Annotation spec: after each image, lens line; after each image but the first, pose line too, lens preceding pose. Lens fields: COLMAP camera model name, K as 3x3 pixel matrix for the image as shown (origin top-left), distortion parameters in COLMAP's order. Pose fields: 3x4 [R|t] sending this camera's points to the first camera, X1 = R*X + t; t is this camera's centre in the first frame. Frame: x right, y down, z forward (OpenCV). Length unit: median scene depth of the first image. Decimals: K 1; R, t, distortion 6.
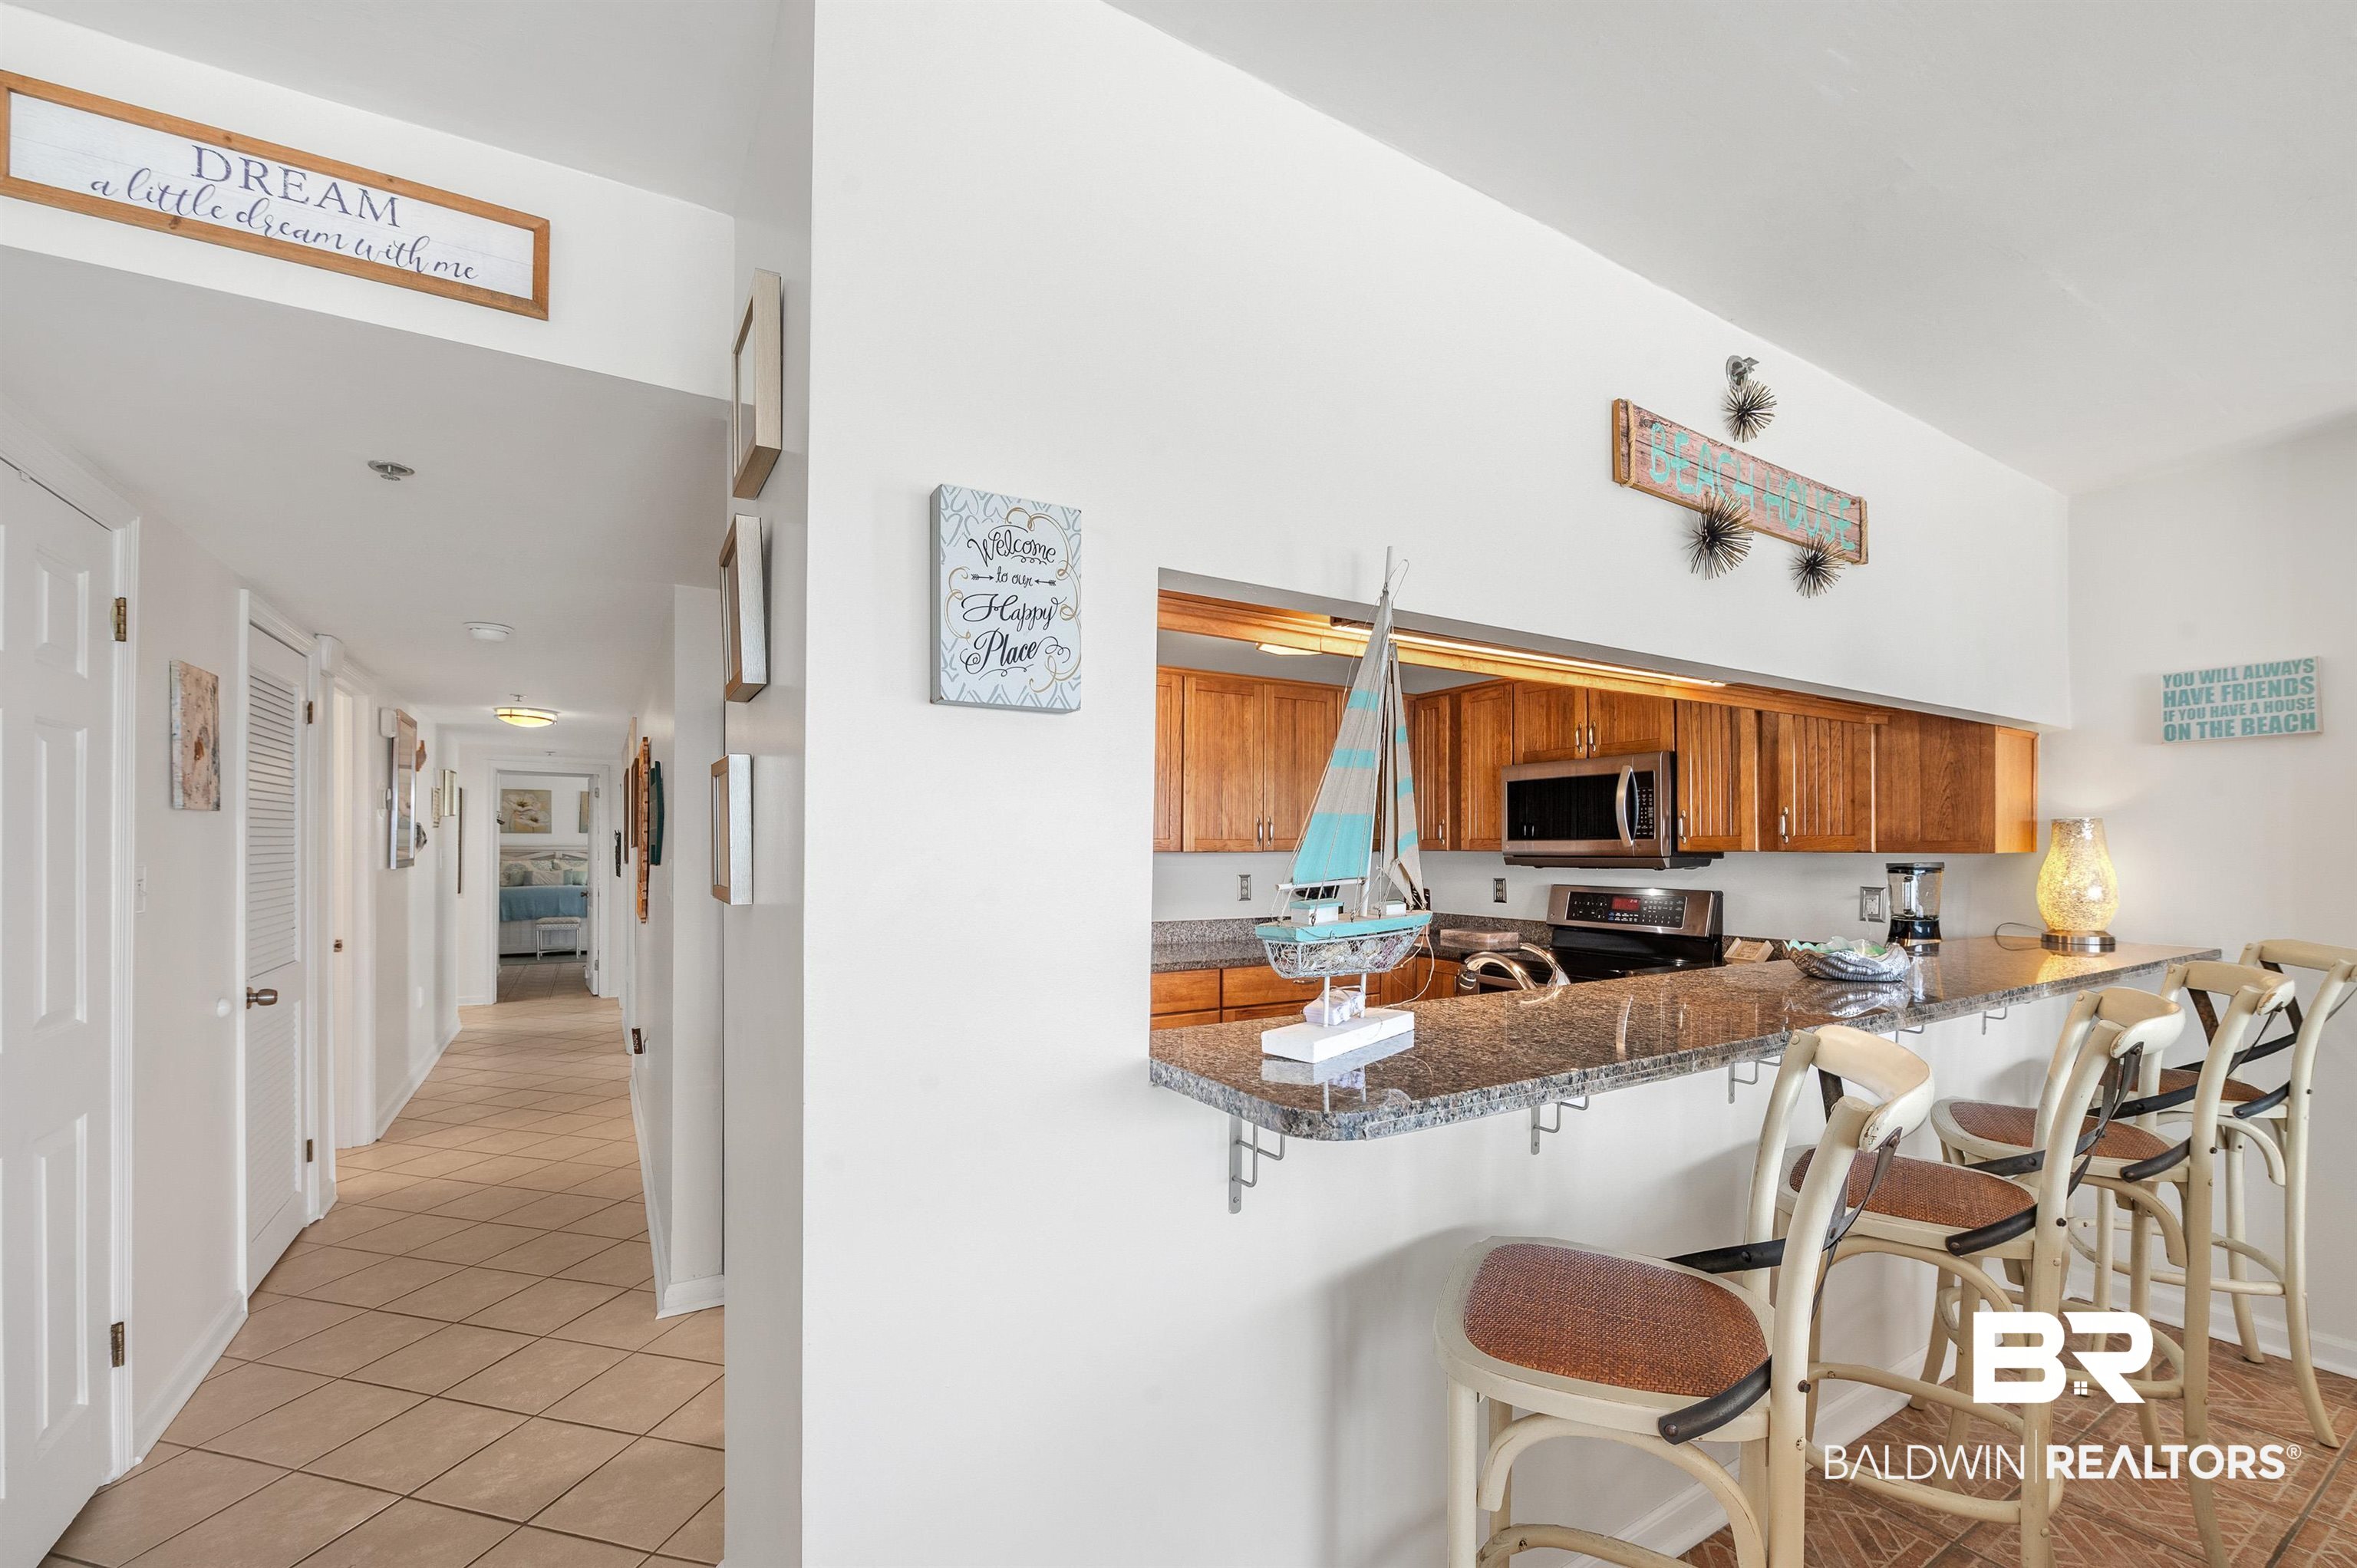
lens RADIAL K [[975.4, 0, 1230.0], [0, 975.4, 838.8], [0, 0, 1]] dist [-0.013762, 0.000859]
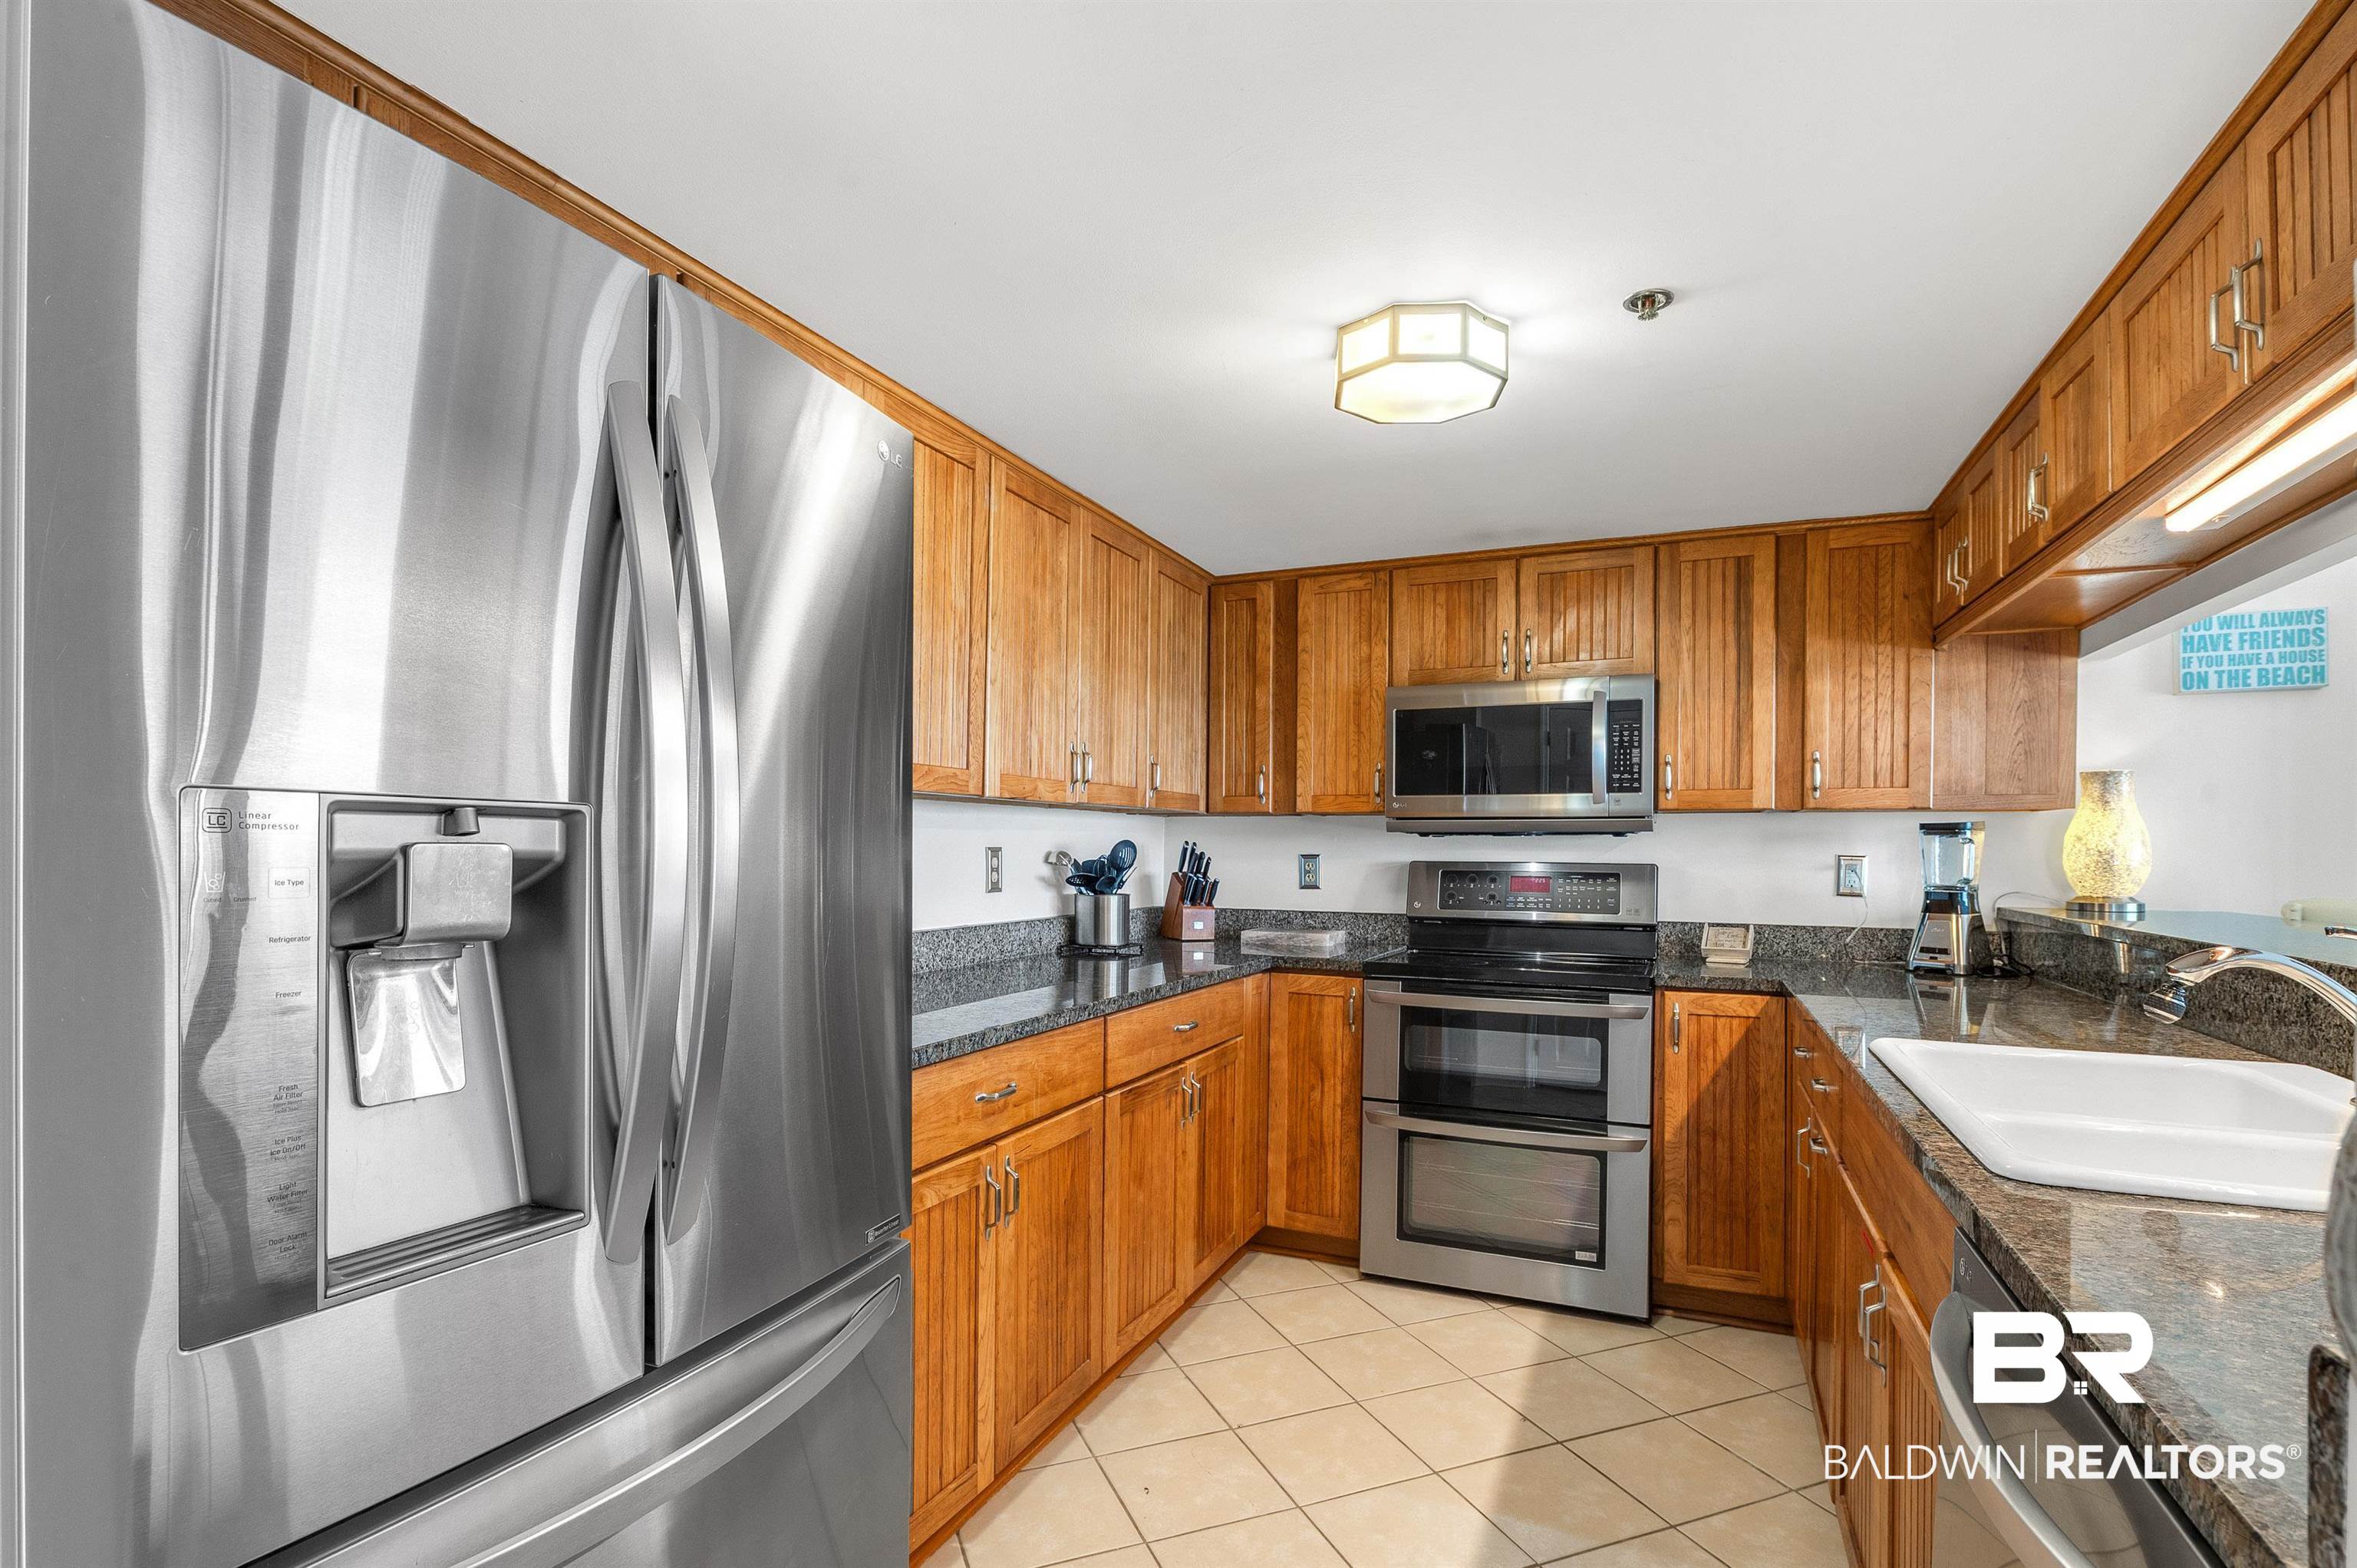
lens RADIAL K [[1098.4, 0, 1191.5], [0, 1098.4, 848.2], [0, 0, 1]] dist [0.001989, -0.000219]
pose [[0.827222, 0.003319, 0.561866, -0.330717], [-0.009254, 0.999927, 0.007718, 0.041554], [-0.561799, -0.011584, 0.827192, 0.532440]]
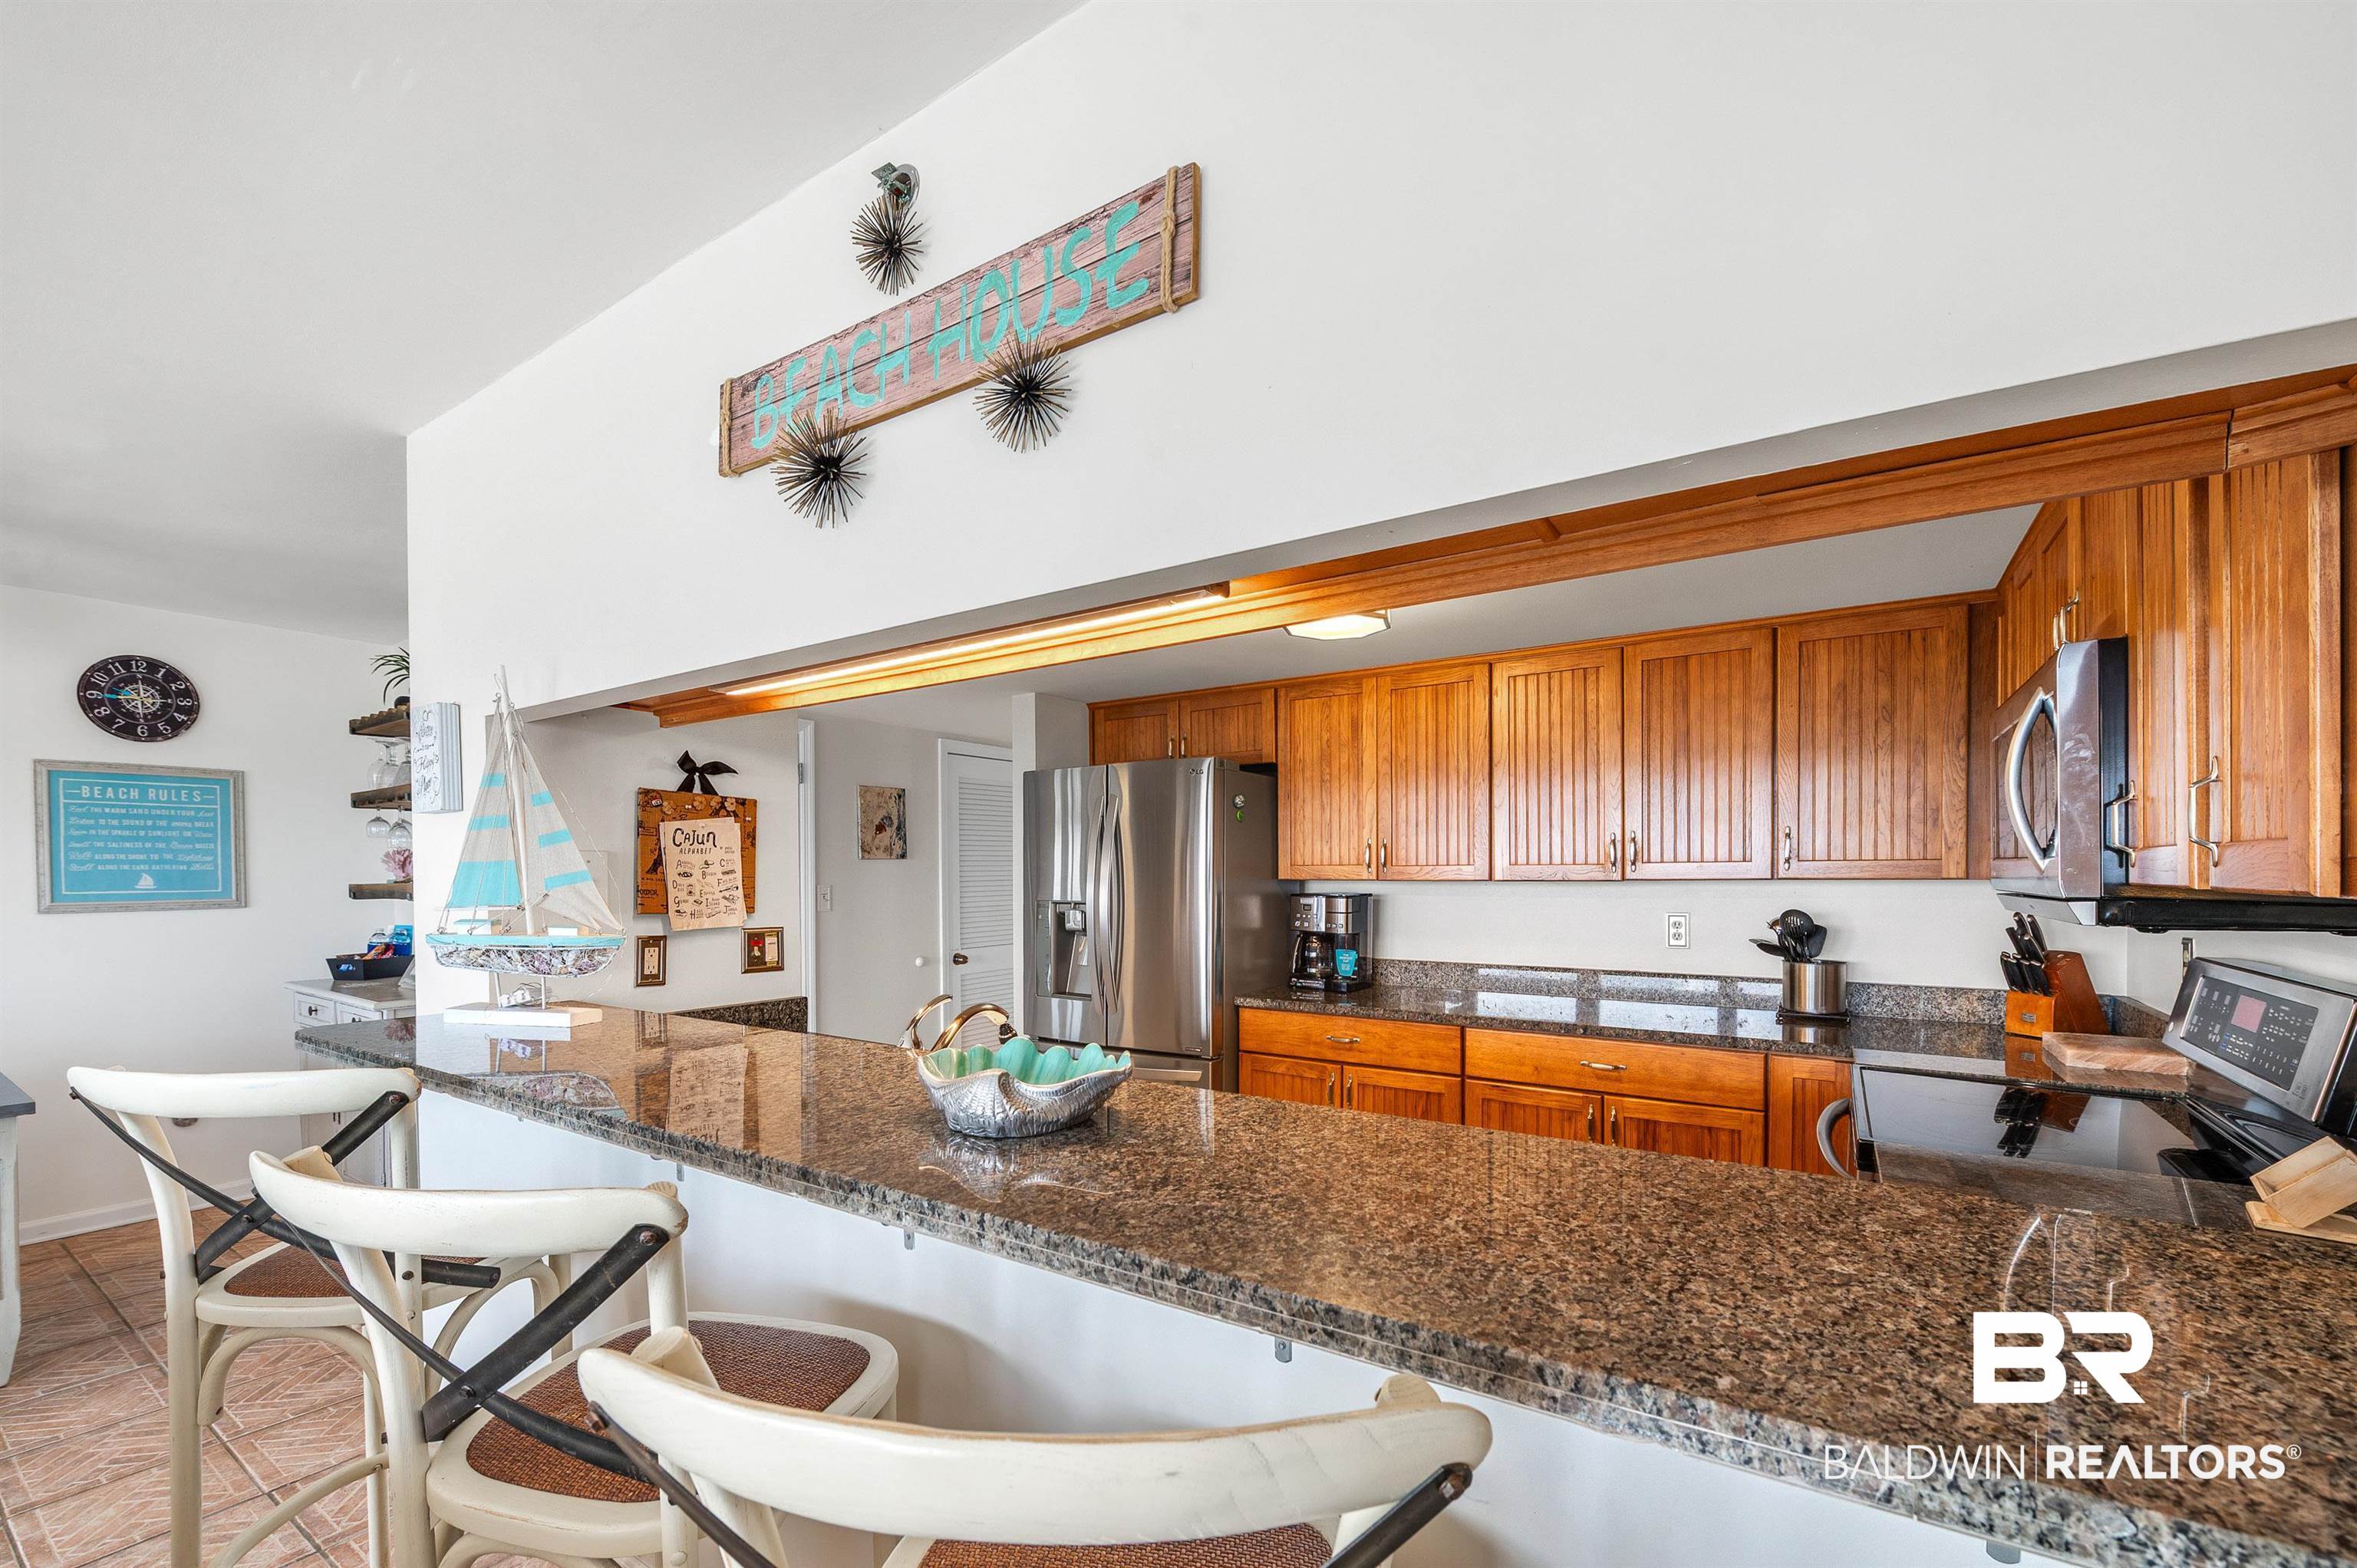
lens RADIAL K [[975.4, 0, 1174.0], [0, 975.4, 873.7], [0, 0, 1]] dist [-0.013762, 0.000859]
pose [[0.406214, 0.000365, -0.913778, 0.685175], [0.016103, 0.999842, 0.007558, -0.003410], [0.913636, -0.017785, 0.406144, 0.501834]]
